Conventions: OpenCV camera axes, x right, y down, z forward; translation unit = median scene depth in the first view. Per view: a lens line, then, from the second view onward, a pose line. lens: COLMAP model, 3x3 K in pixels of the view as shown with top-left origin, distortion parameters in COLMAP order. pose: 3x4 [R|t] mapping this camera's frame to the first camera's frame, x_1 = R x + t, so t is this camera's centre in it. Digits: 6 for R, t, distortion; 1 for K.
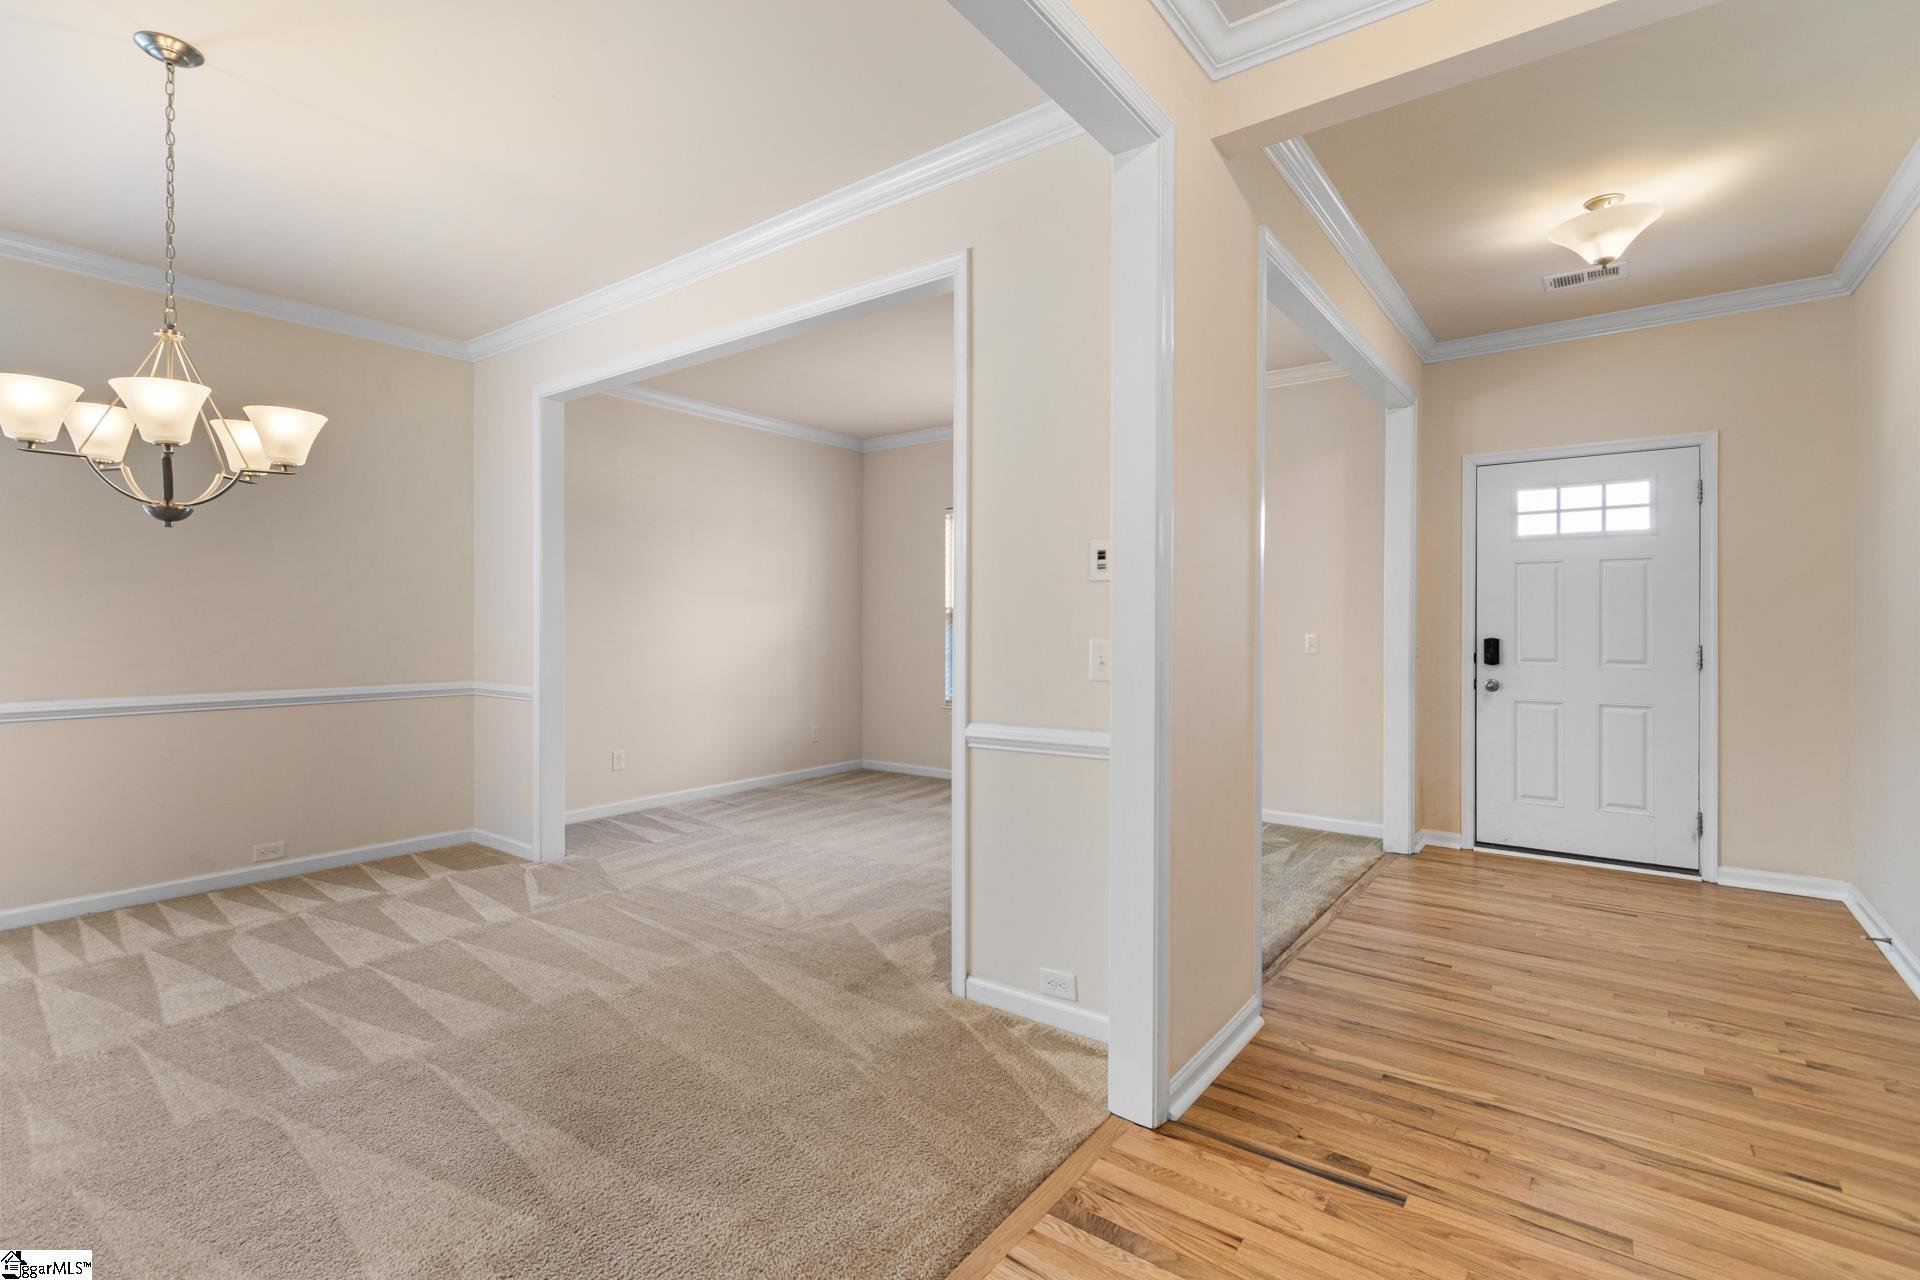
lens RADIAL K [[888.2, 0, 958.4], [0, 888.2, 634.0], [0, 0, 1]] dist [0.006504, -0.000957]
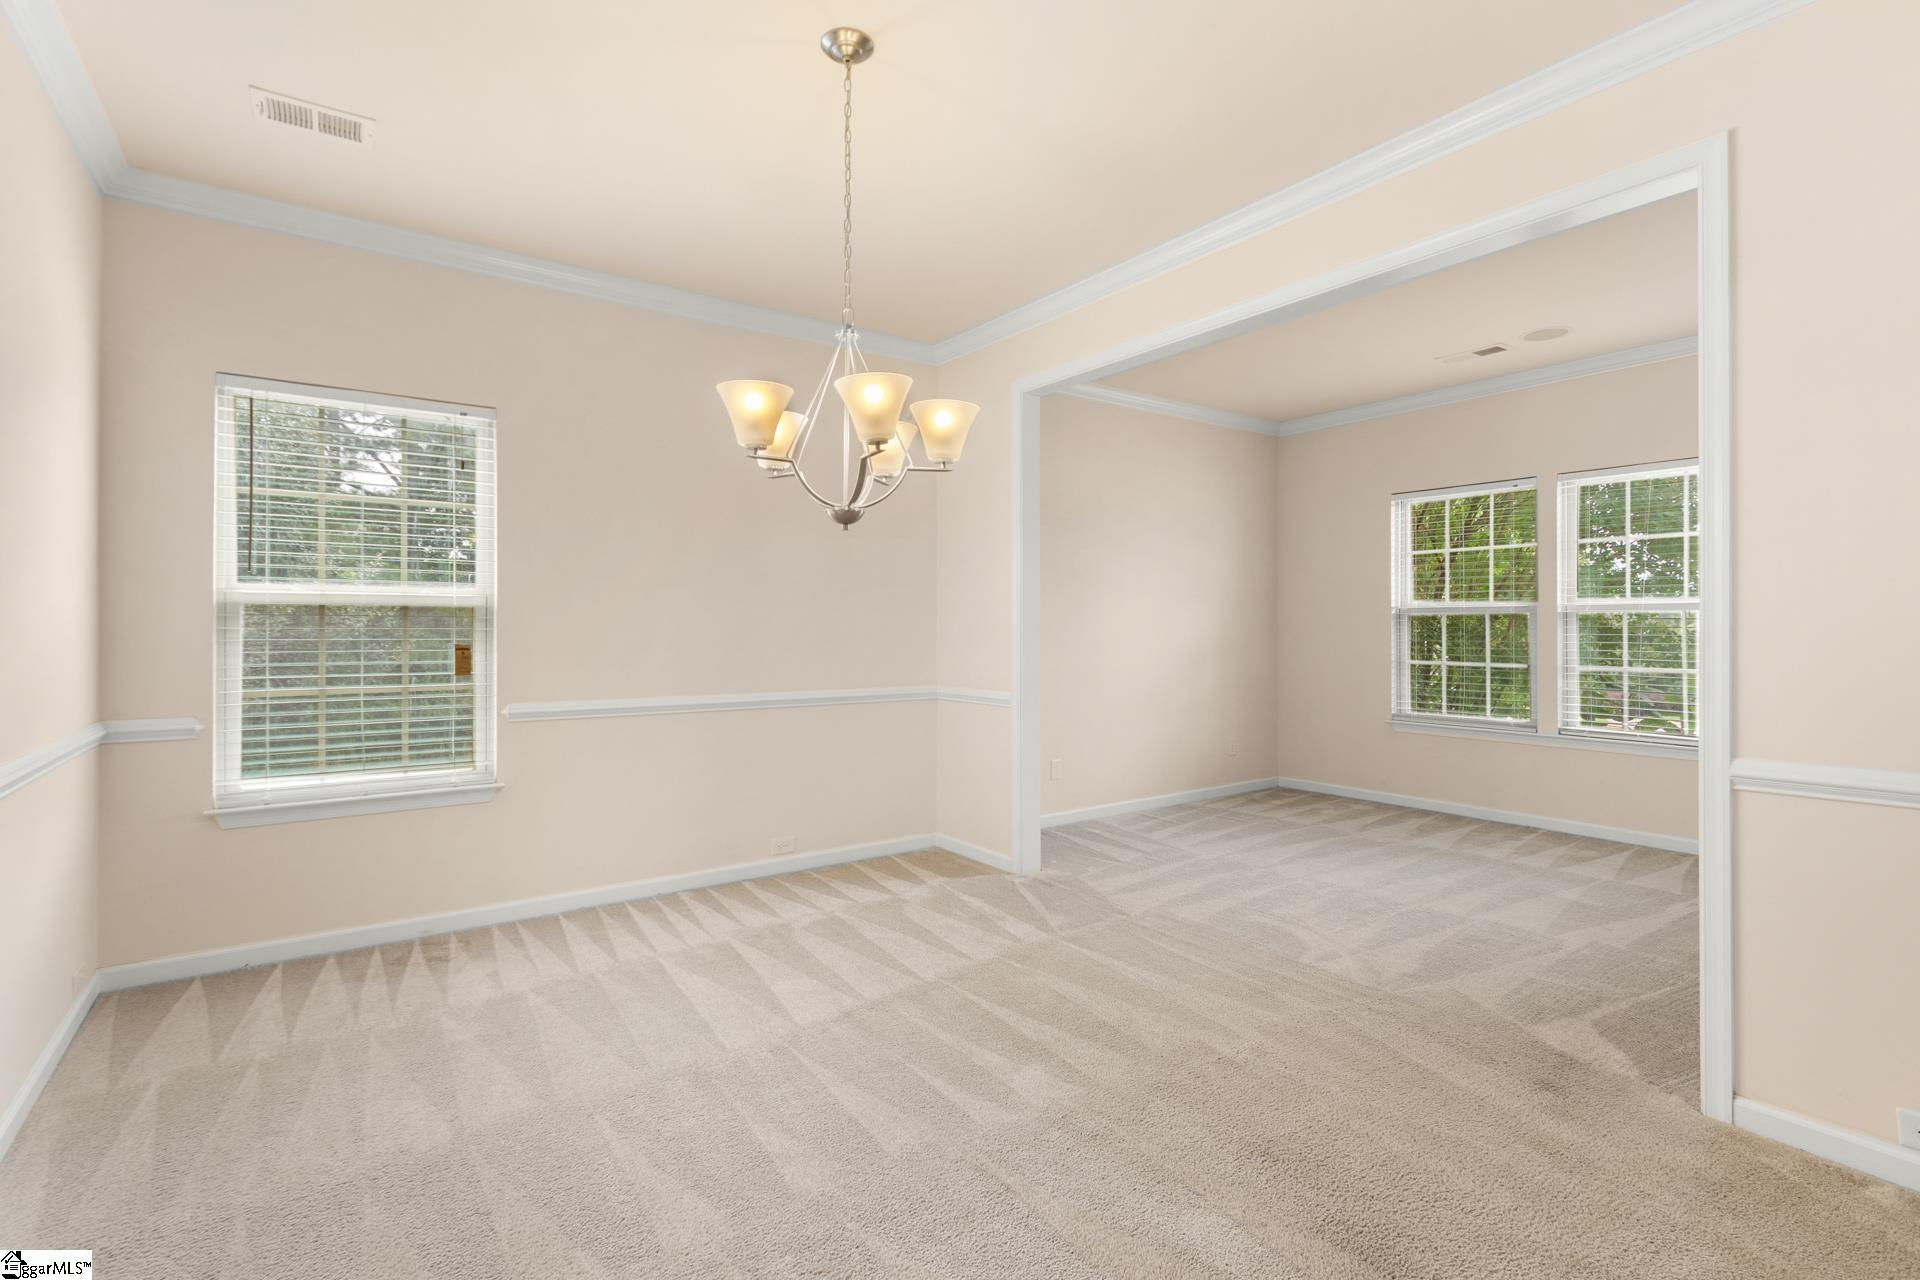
lens RADIAL K [[904.4, 0, 960.5], [0, 904.4, 632.3], [0, 0, 1]] dist [0.004764, -0.000607]
pose [[0.952828, -0.002043, -0.303505, -0.315965], [0.000344, 0.999984, -0.005651, -0.000939], [0.303511, 0.005280, 0.952813, 0.060568]]
